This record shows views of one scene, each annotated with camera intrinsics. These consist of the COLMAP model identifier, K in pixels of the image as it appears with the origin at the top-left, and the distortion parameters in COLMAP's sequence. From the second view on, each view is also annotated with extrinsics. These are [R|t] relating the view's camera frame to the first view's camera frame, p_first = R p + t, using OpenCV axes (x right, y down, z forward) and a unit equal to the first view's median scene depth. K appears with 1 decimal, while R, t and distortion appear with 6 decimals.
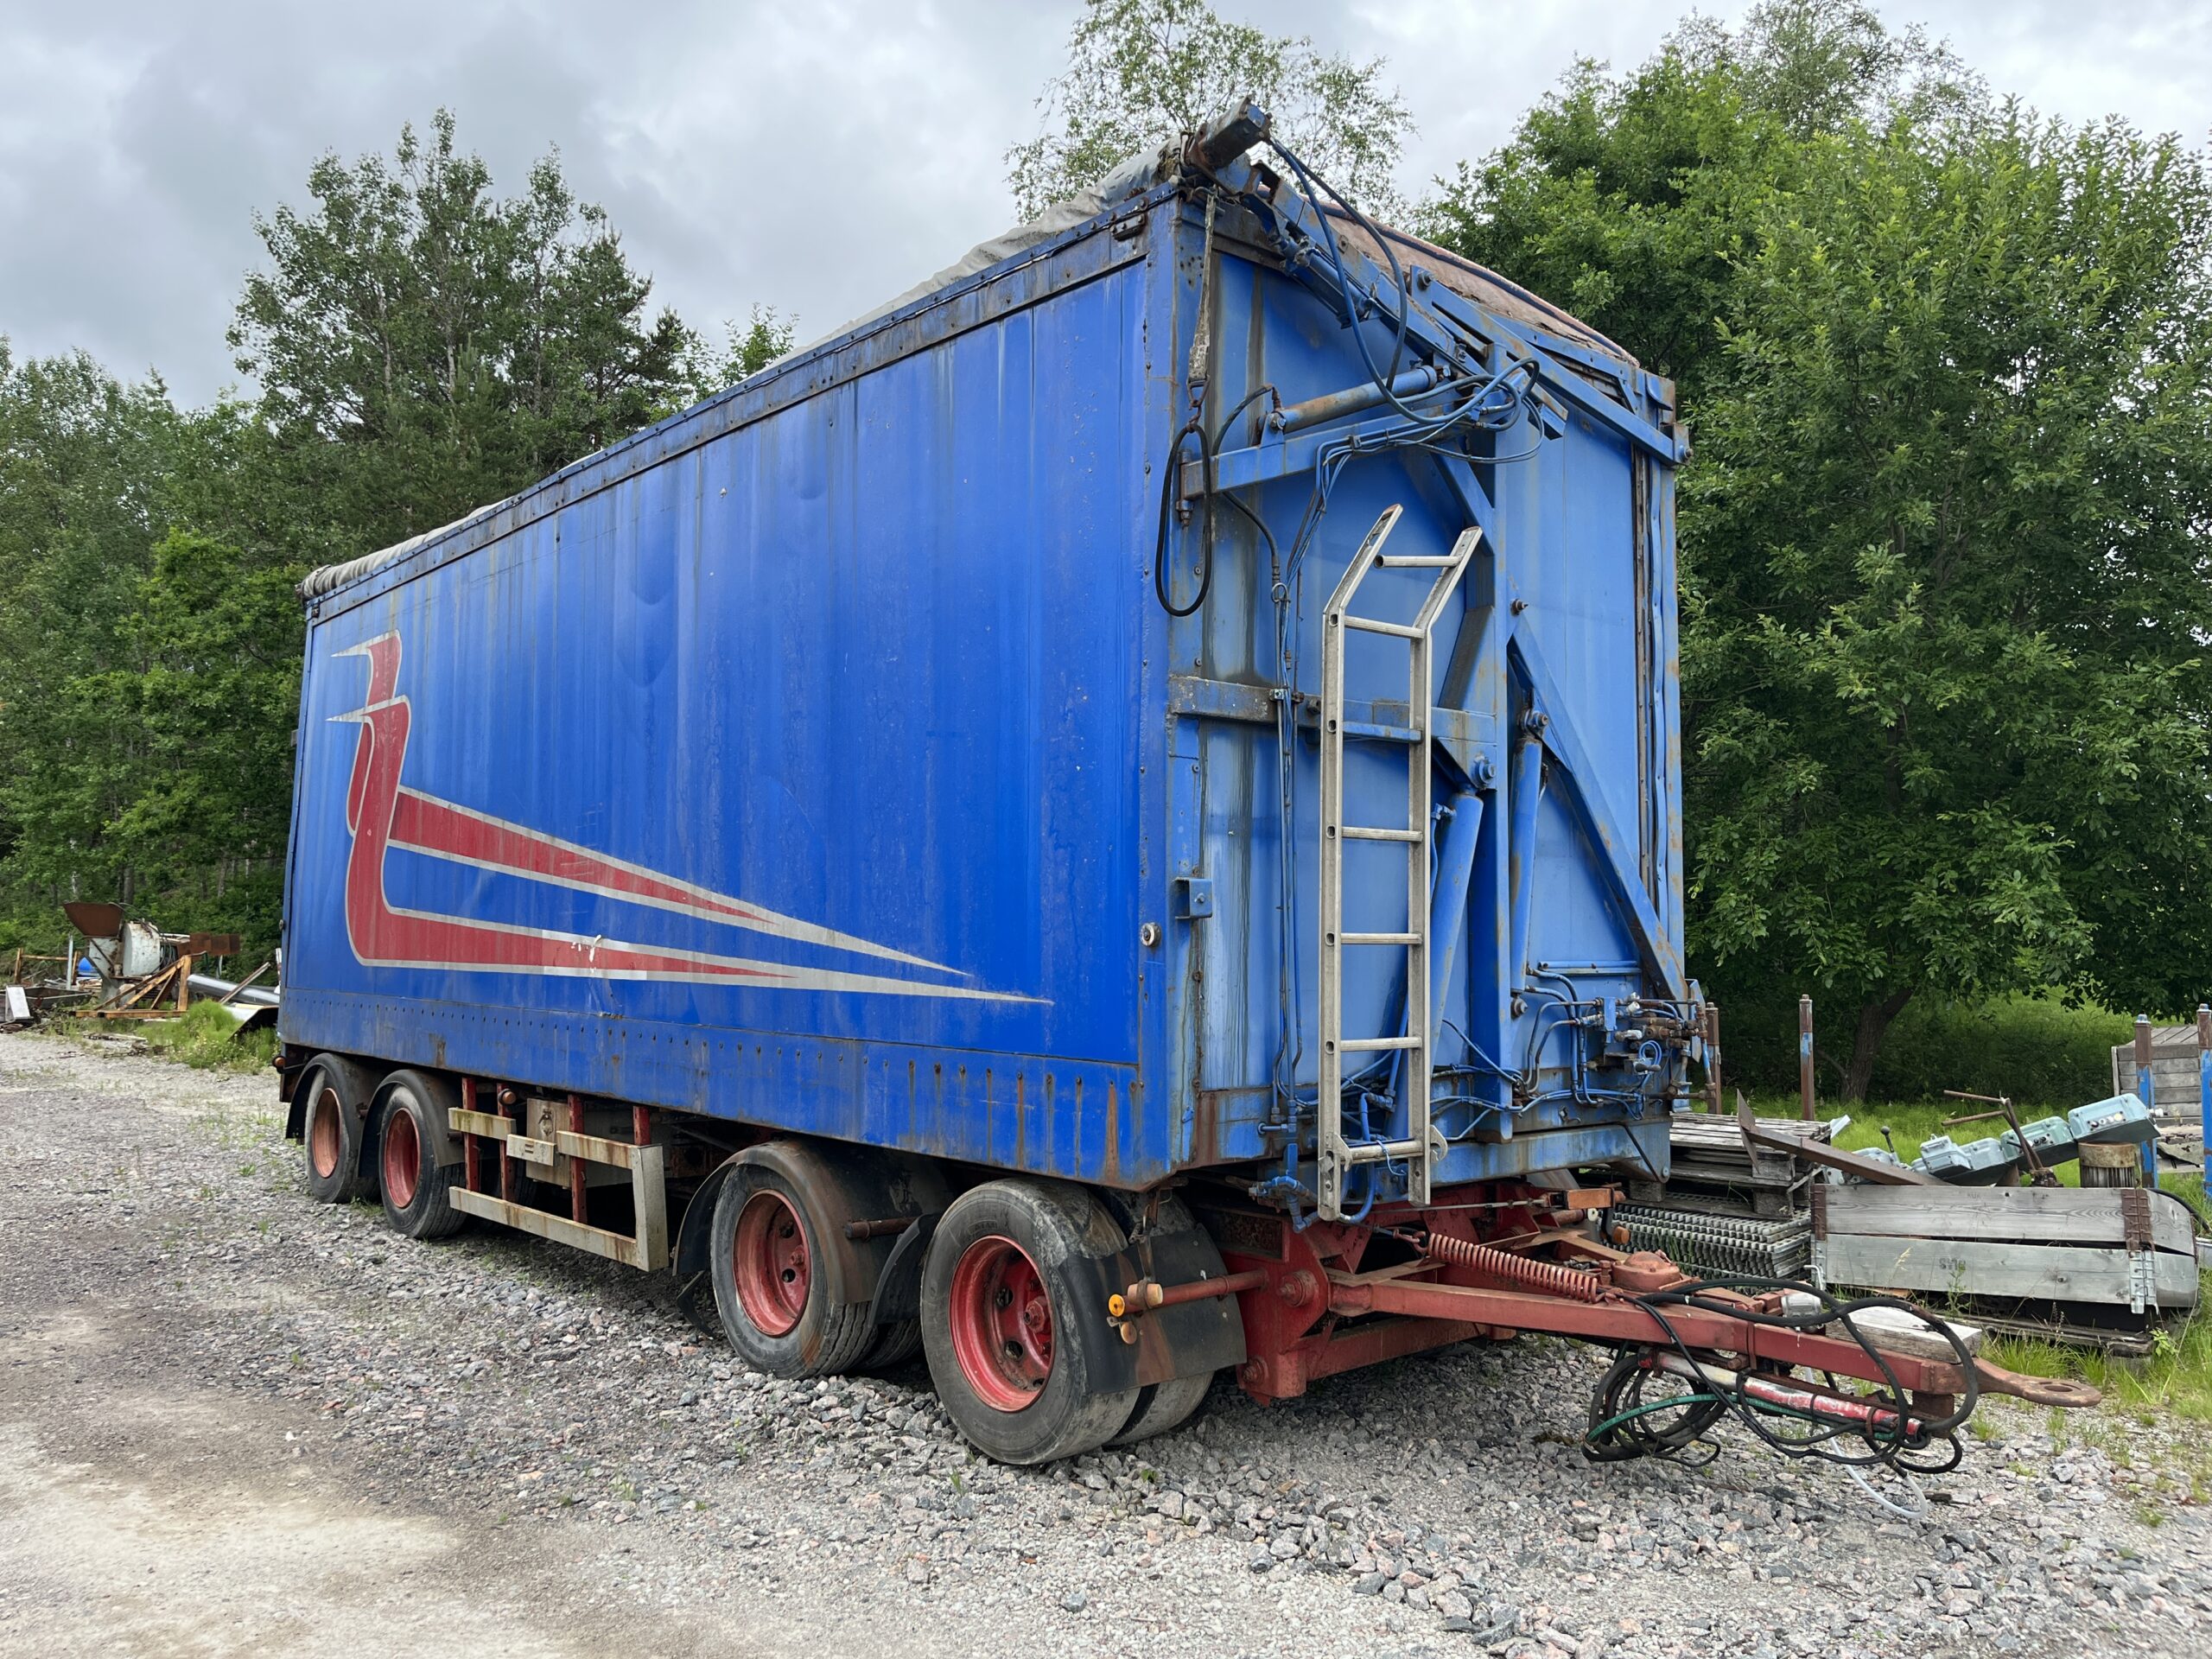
lens RADIAL K [[1695.8, 0, 1112.4], [0, 1695.8, 826.1], [0, 0, 1]] dist [0.005317, -0.003704]
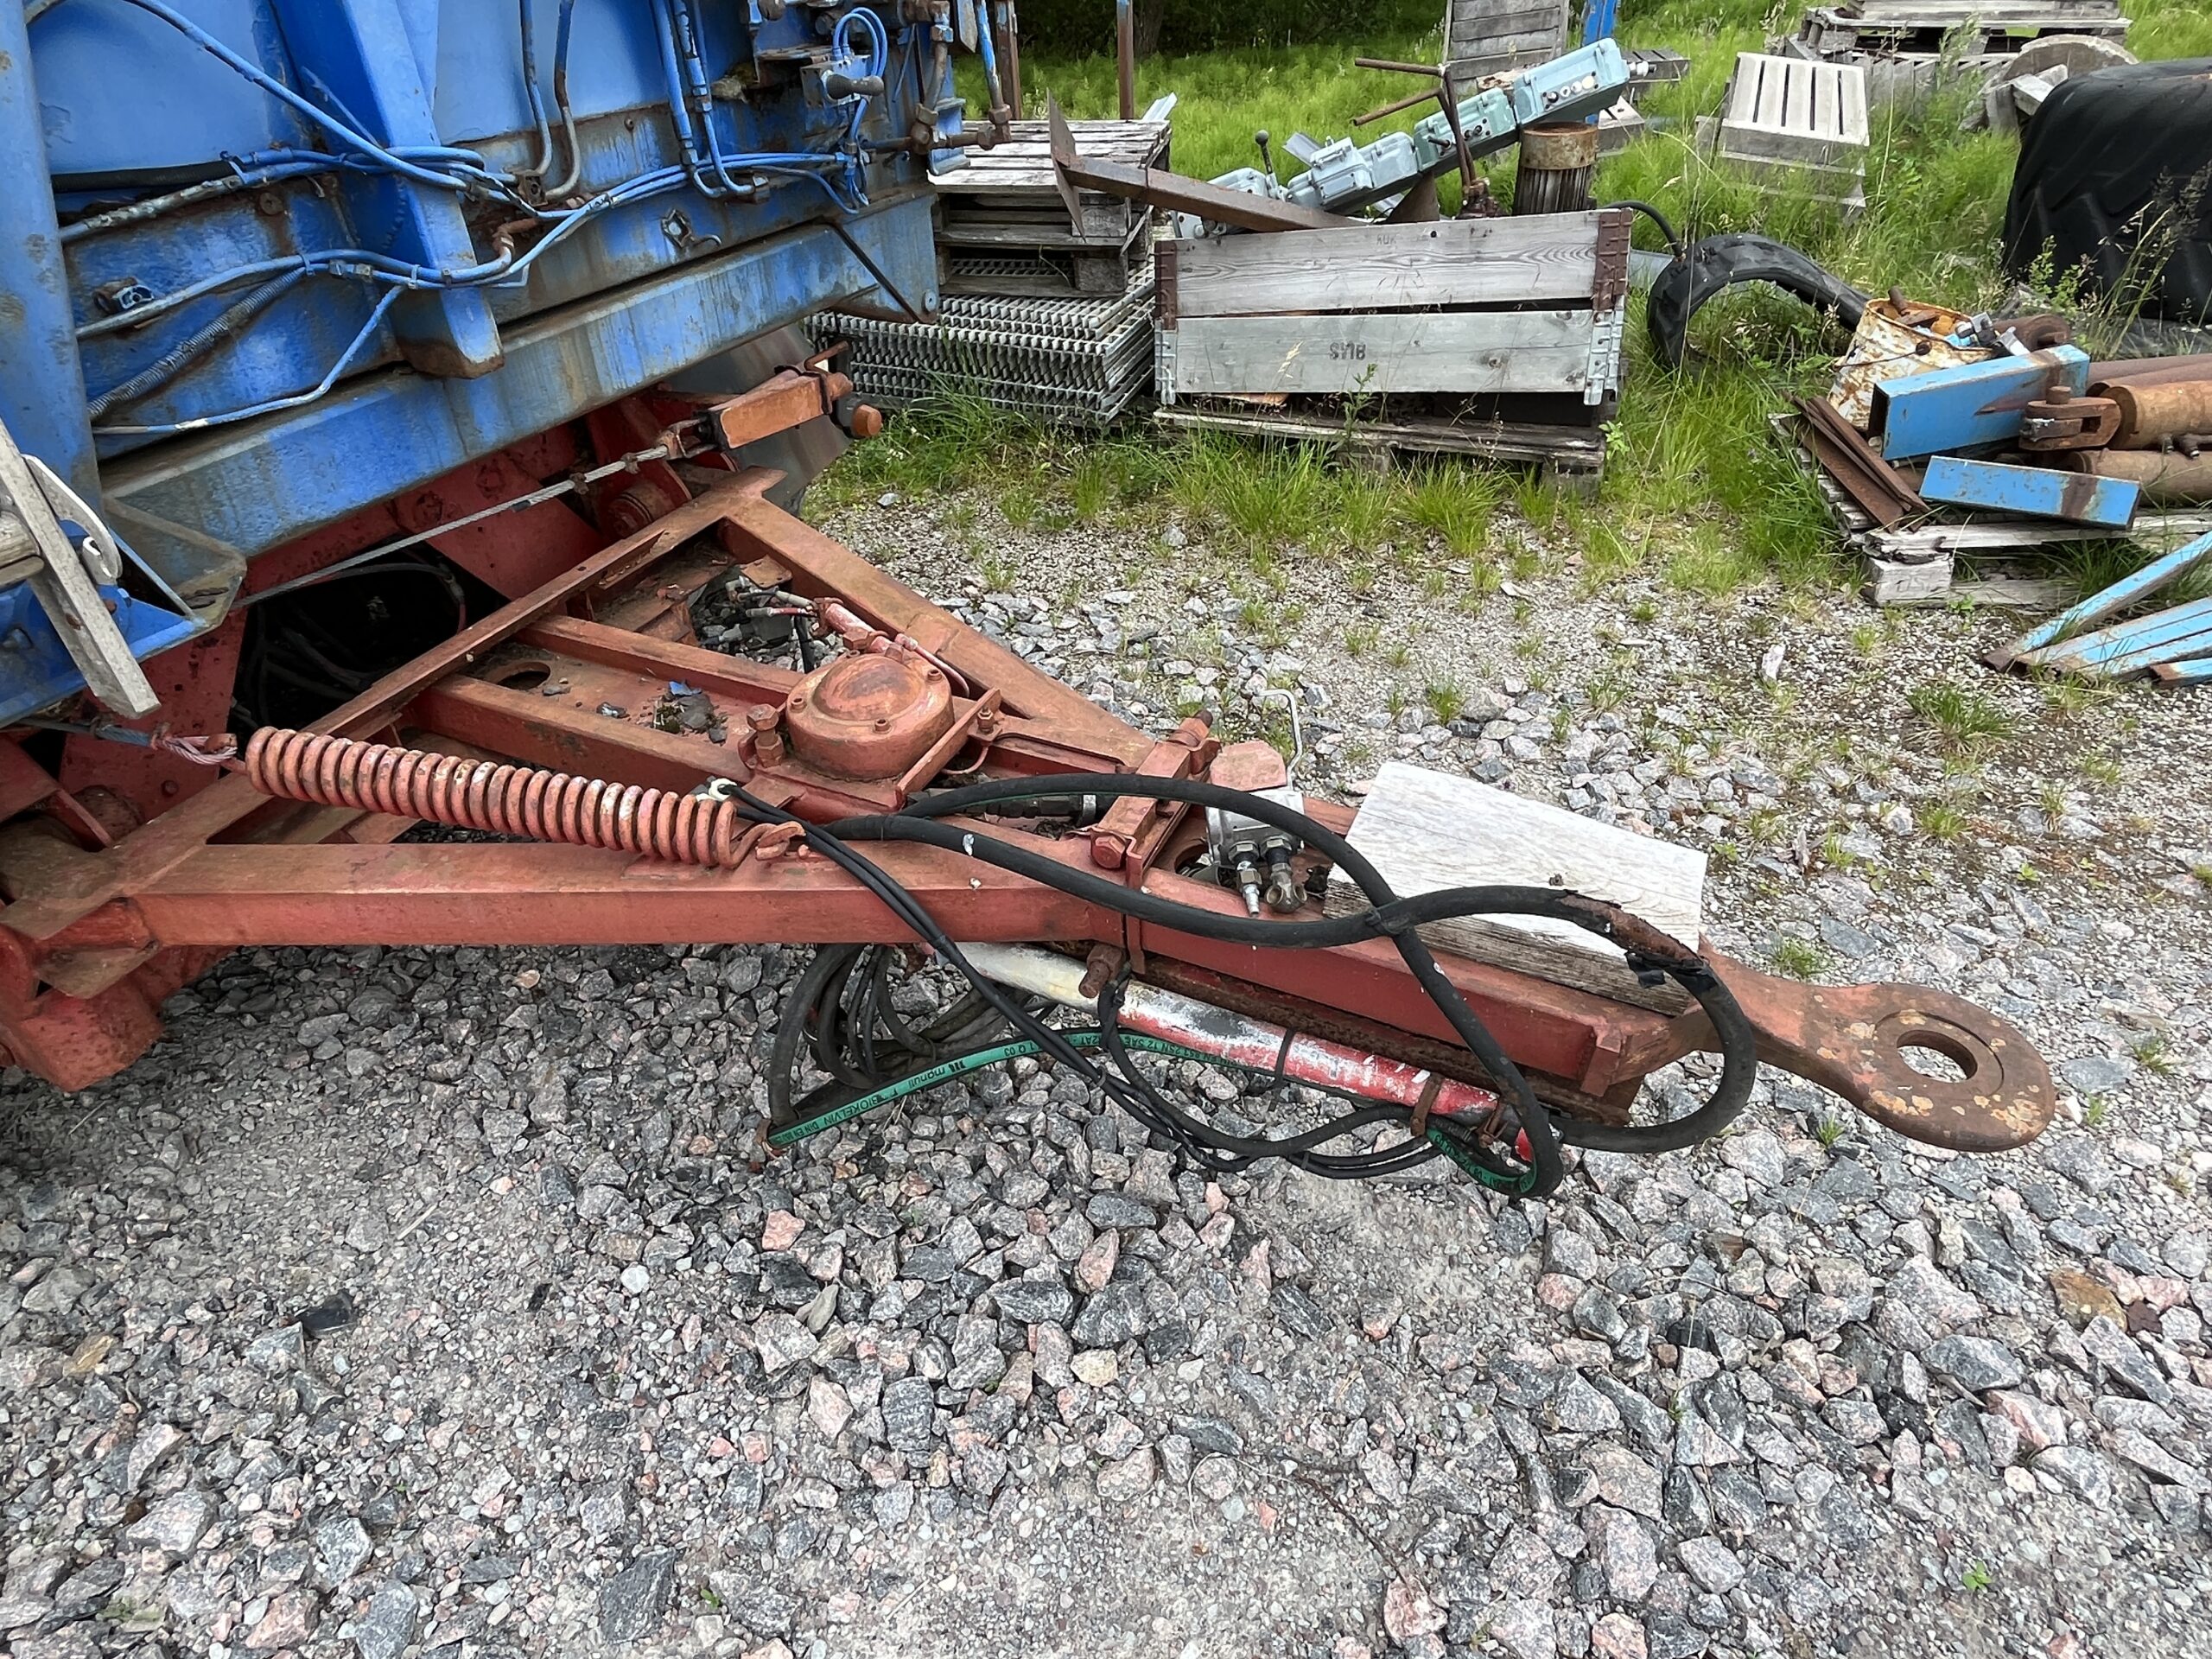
lens RADIAL K [[1253.9, 0, 1086.9], [0, 1253.9, 815.5], [0, 0, 1]] dist [-0.003003, 0.000449]
pose [[0.922557, -0.264849, 0.280611, 0.229935], [0.022569, 0.763030, 0.645969, 0.080080], [-0.385199, -0.589611, 0.709916, 0.641013]]
